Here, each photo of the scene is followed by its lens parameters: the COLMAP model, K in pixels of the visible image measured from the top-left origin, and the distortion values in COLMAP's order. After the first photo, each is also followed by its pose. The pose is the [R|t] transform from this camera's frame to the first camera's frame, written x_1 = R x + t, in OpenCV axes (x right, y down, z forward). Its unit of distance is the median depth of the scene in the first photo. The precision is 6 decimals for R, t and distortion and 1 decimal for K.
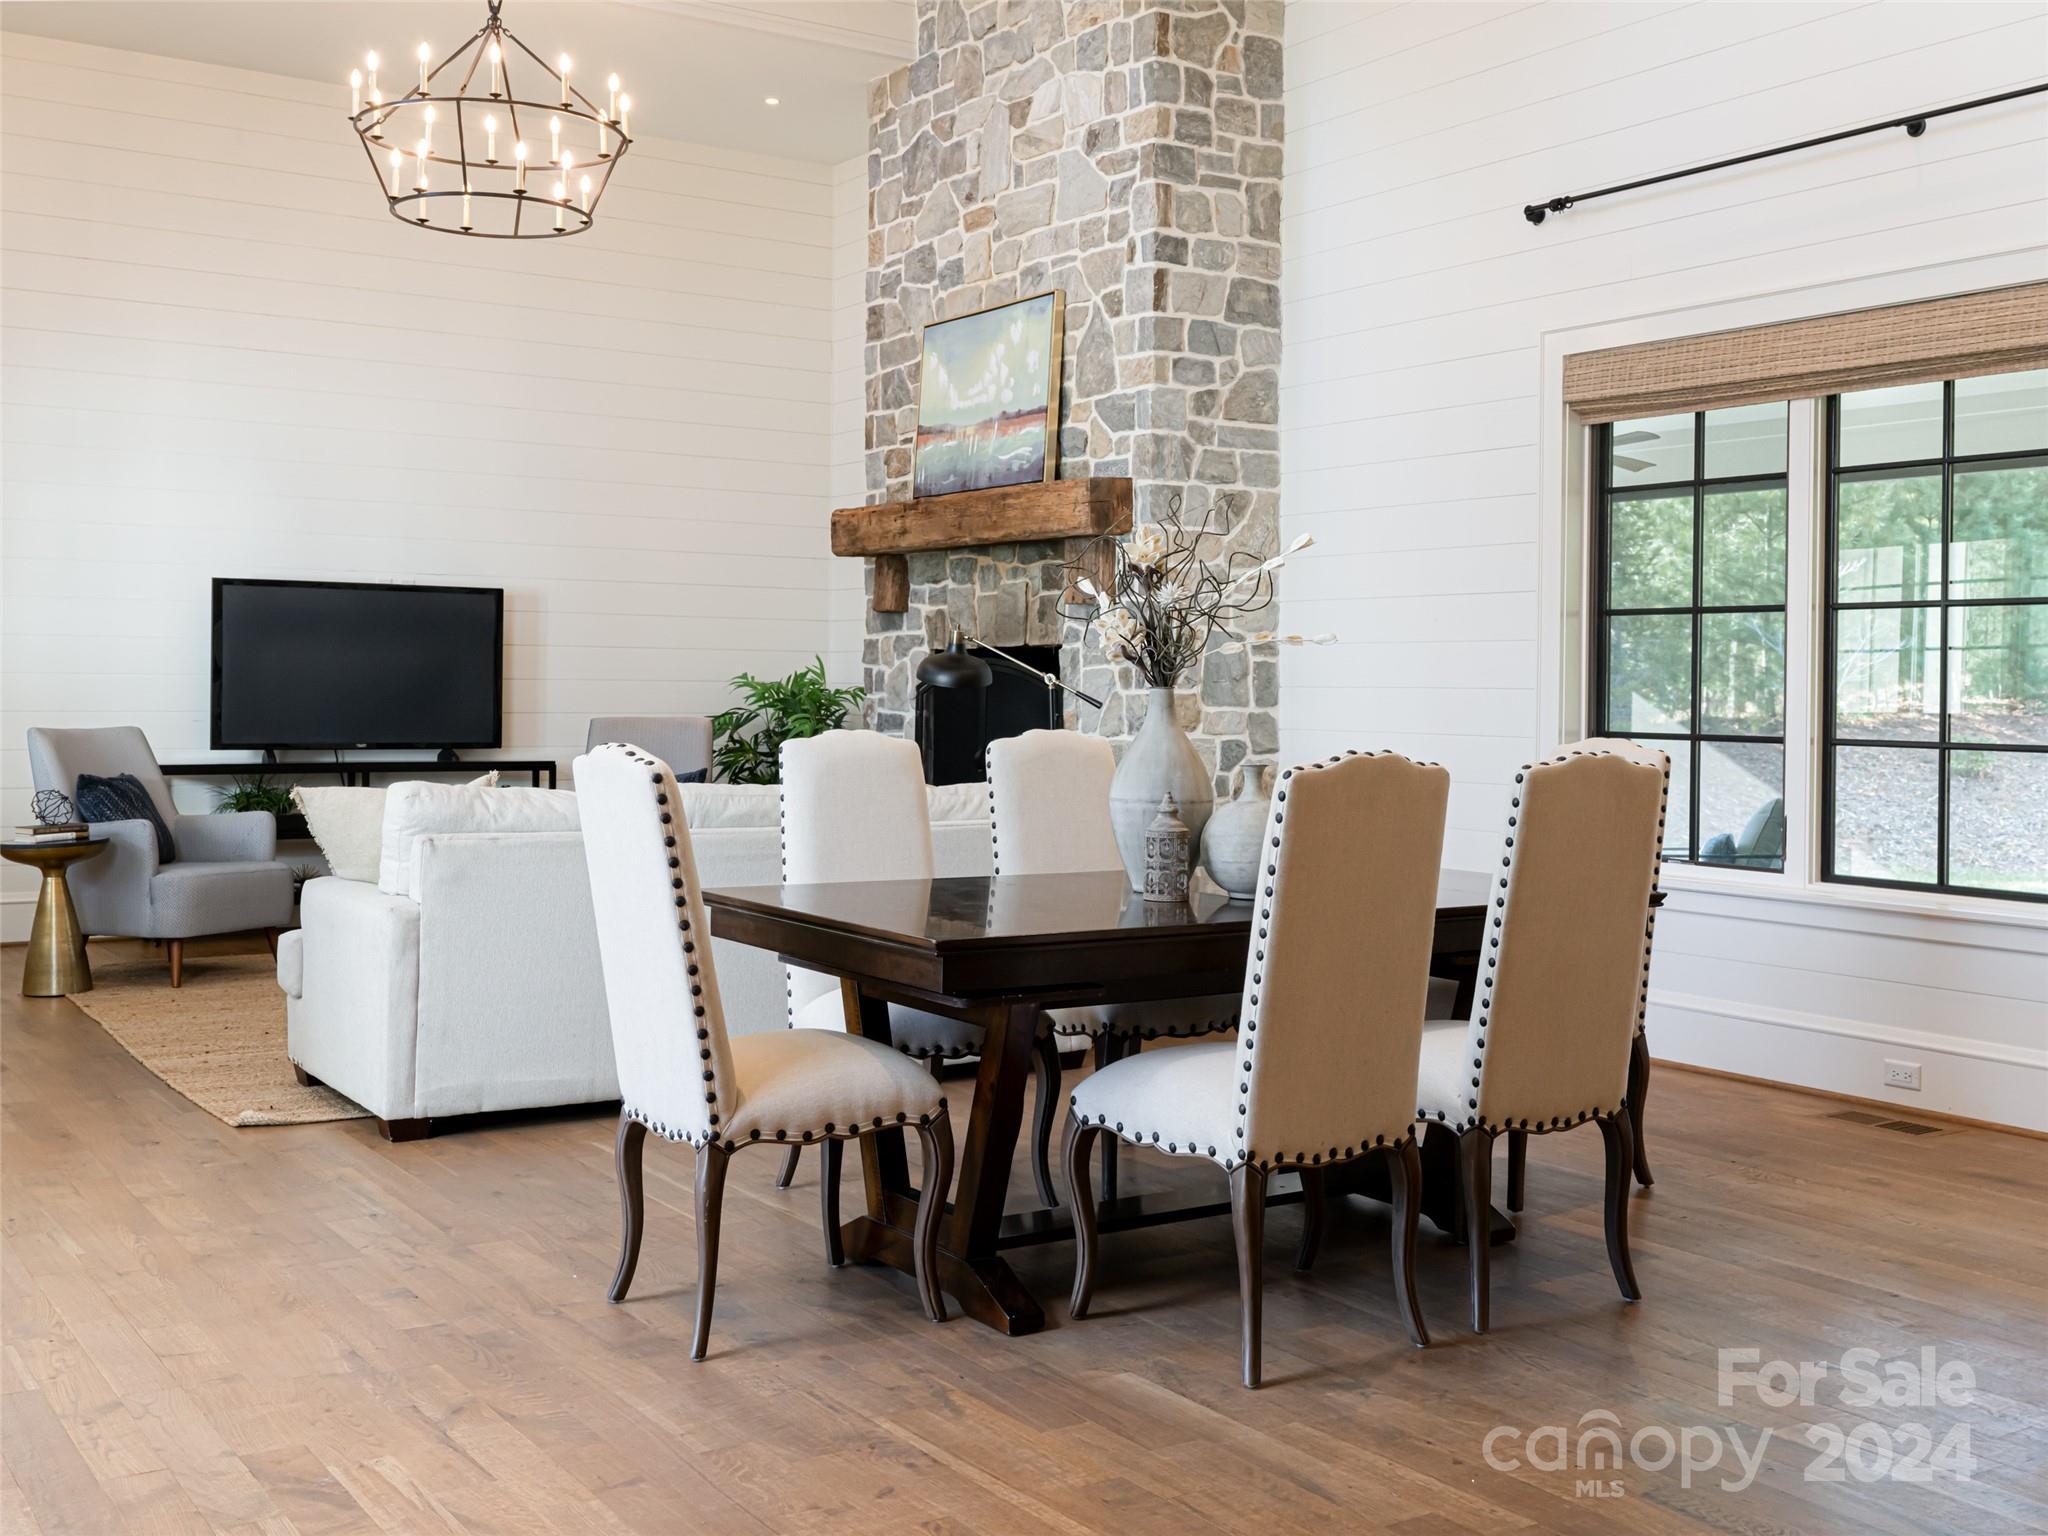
lens RADIAL K [[2133.3, 0, 1030.1], [0, 2133.3, 708.4], [0, 0, 1]] dist [0.007528, 0.010134]
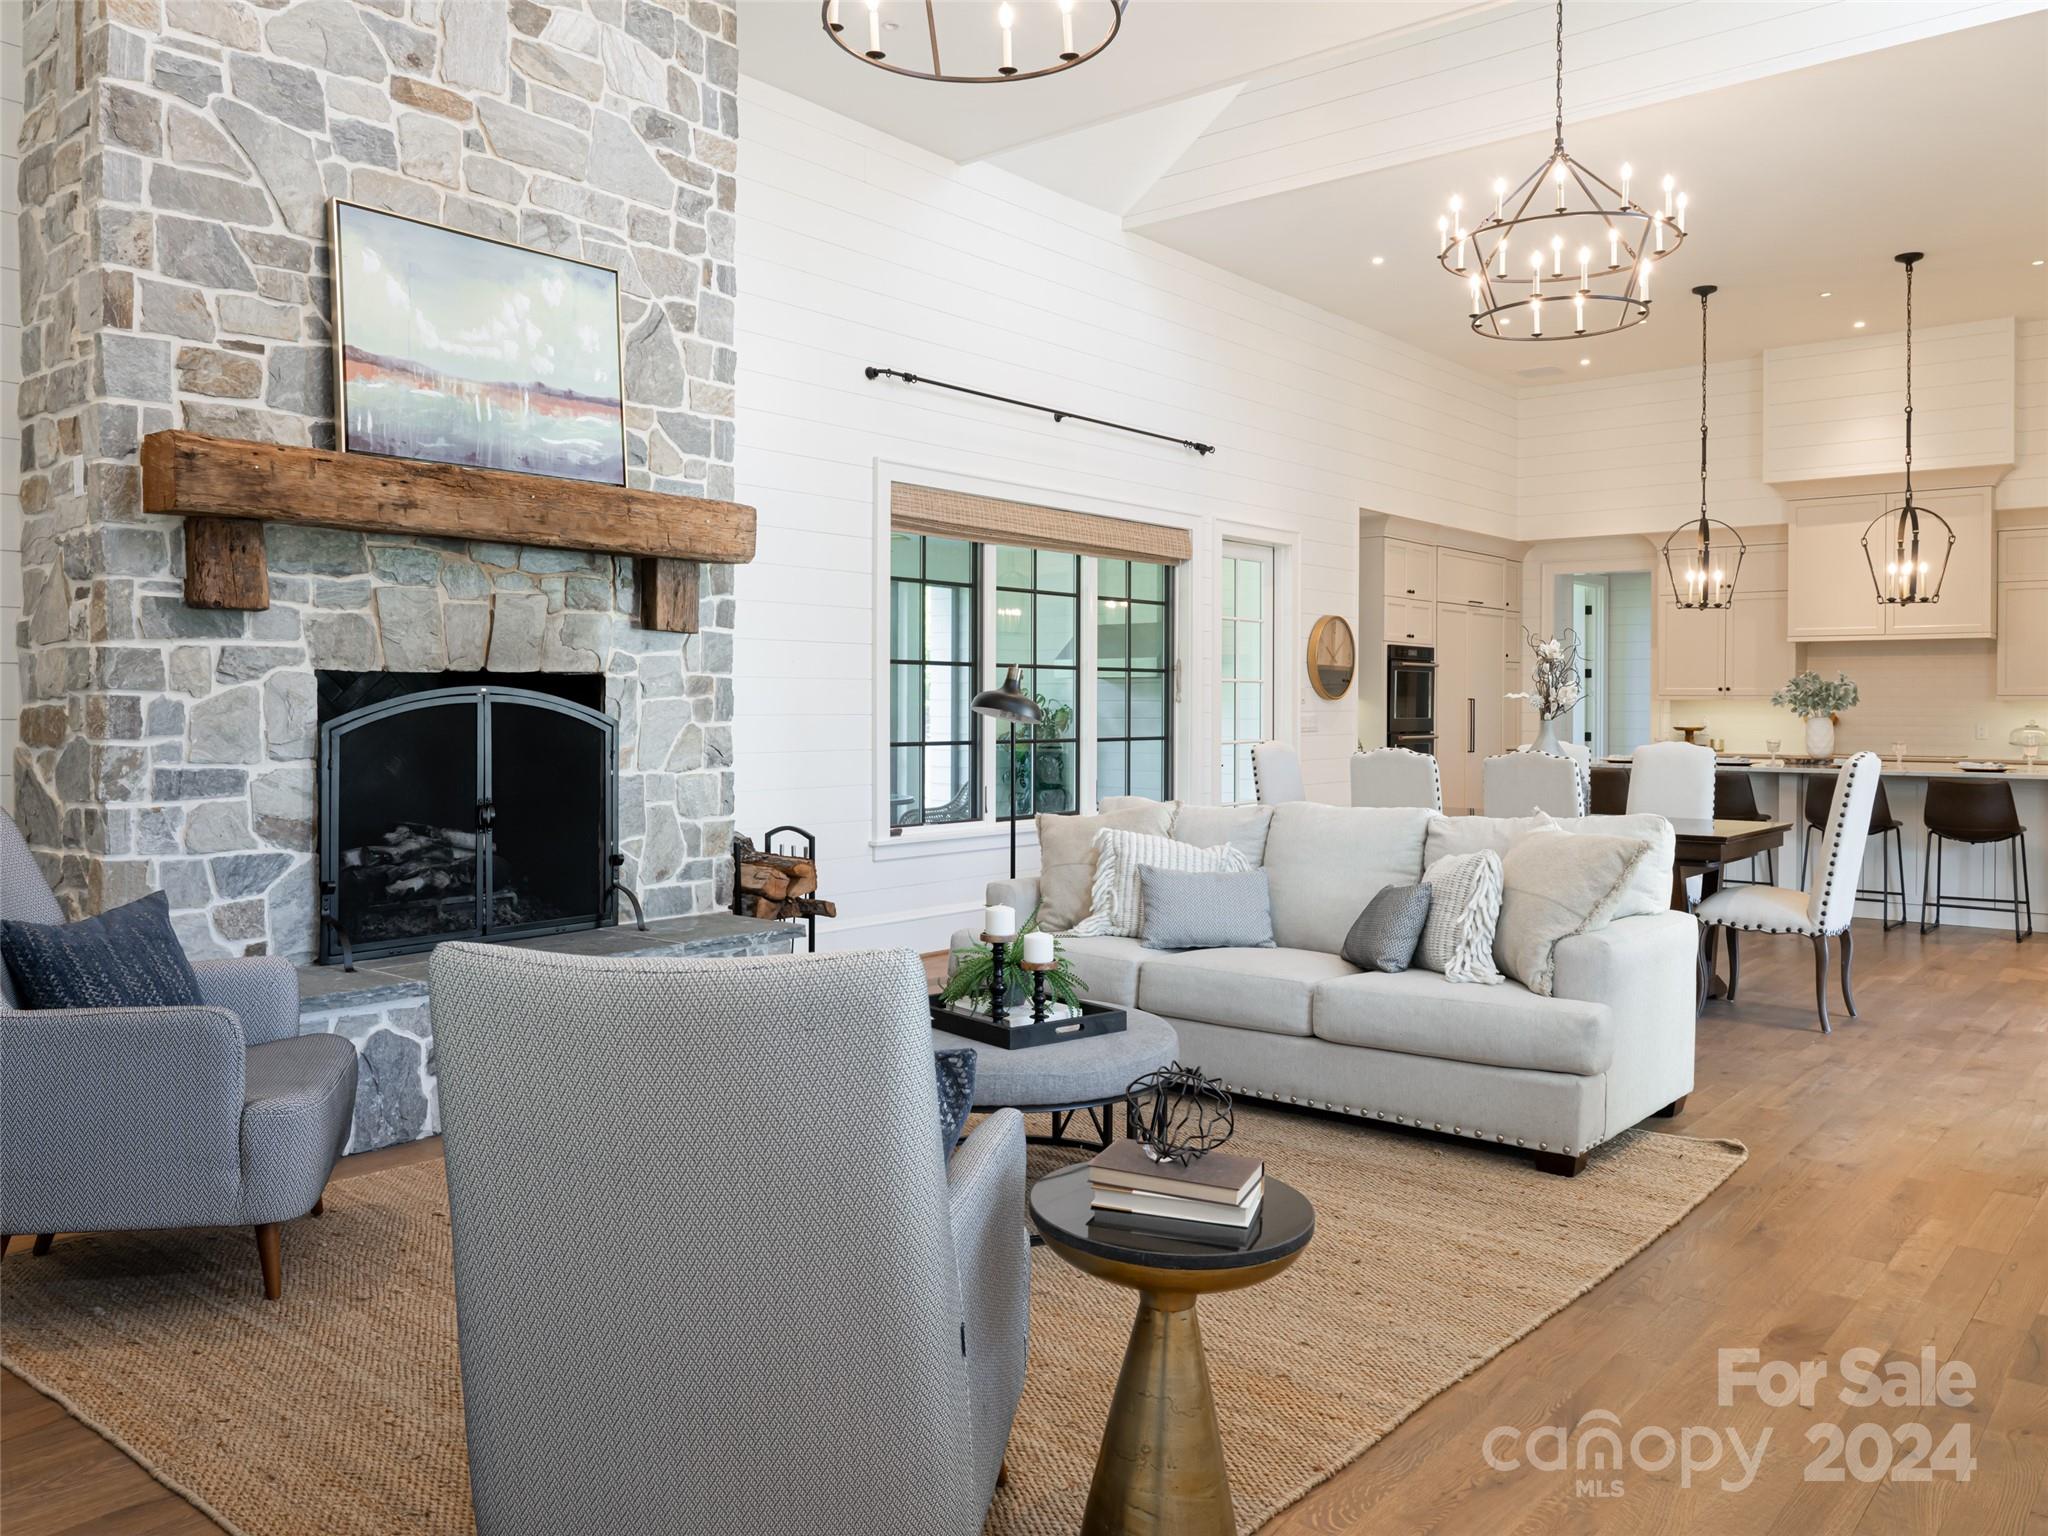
lens RADIAL K [[1586.4, 0, 1023.1], [0, 1586.4, 712.8], [0, 0, 1]] dist [0.000611, -0.000951]
pose [[-0.293511, -0.018587, 0.955775, -0.694684], [0.001639, 0.999800, 0.019947, -0.027598], [-0.955954, 0.007421, -0.293422, 1.079727]]
